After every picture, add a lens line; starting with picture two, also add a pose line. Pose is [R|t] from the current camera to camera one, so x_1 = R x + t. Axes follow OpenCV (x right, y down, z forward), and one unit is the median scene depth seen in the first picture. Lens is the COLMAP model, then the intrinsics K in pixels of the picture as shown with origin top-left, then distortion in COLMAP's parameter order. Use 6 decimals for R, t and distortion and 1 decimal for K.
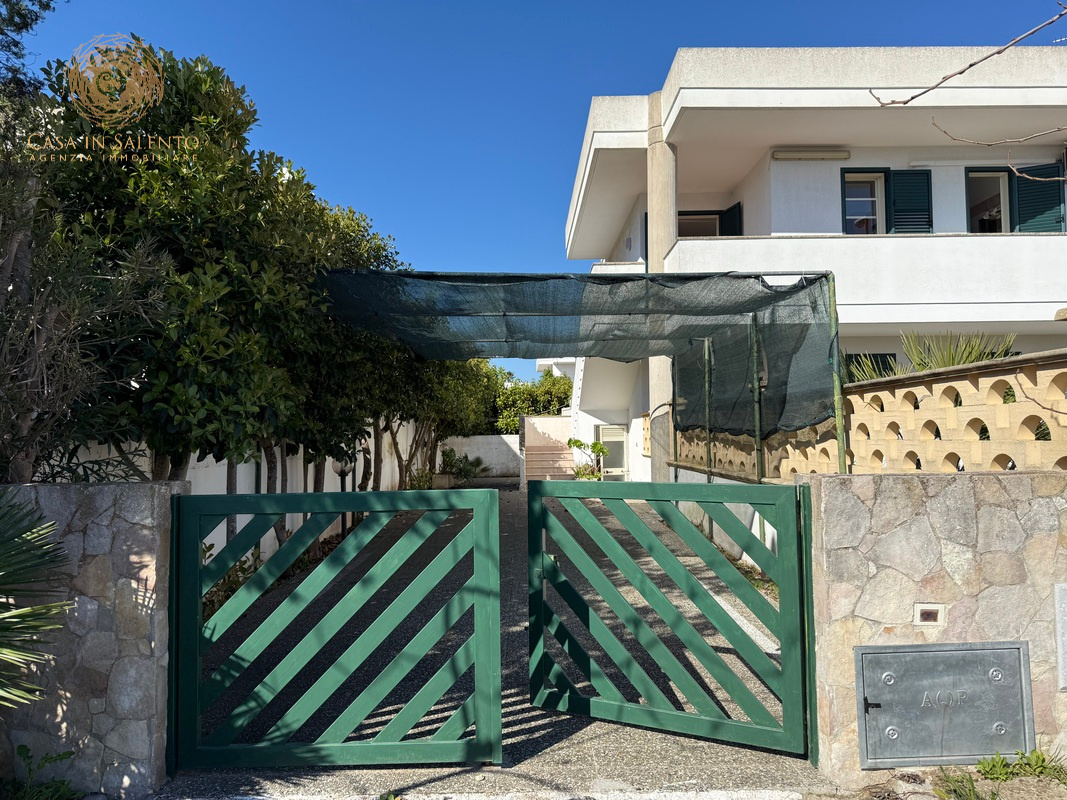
lens RADIAL K [[751.6, 0, 537.3], [0, 751.6, 406.6], [0, 0, 1]] dist [0.042019, -0.048934]
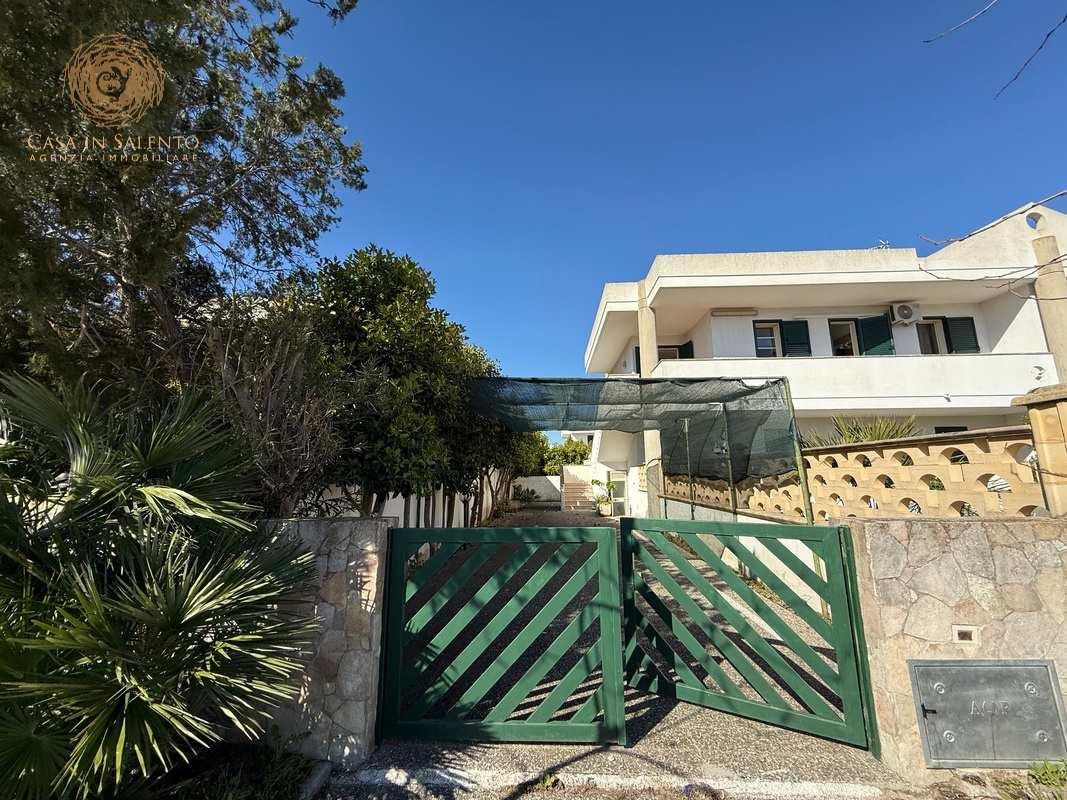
lens RADIAL K [[426.0, 0, 533.5], [0, 426.0, 400.0], [0, 0, 1]] dist [0.000684, 0.001016]
pose [[0.998028, -0.004769, -0.062581, -0.133292], [-0.003791, 0.990710, -0.135942, -0.013250], [0.062648, 0.135911, 0.988738, 0.158597]]
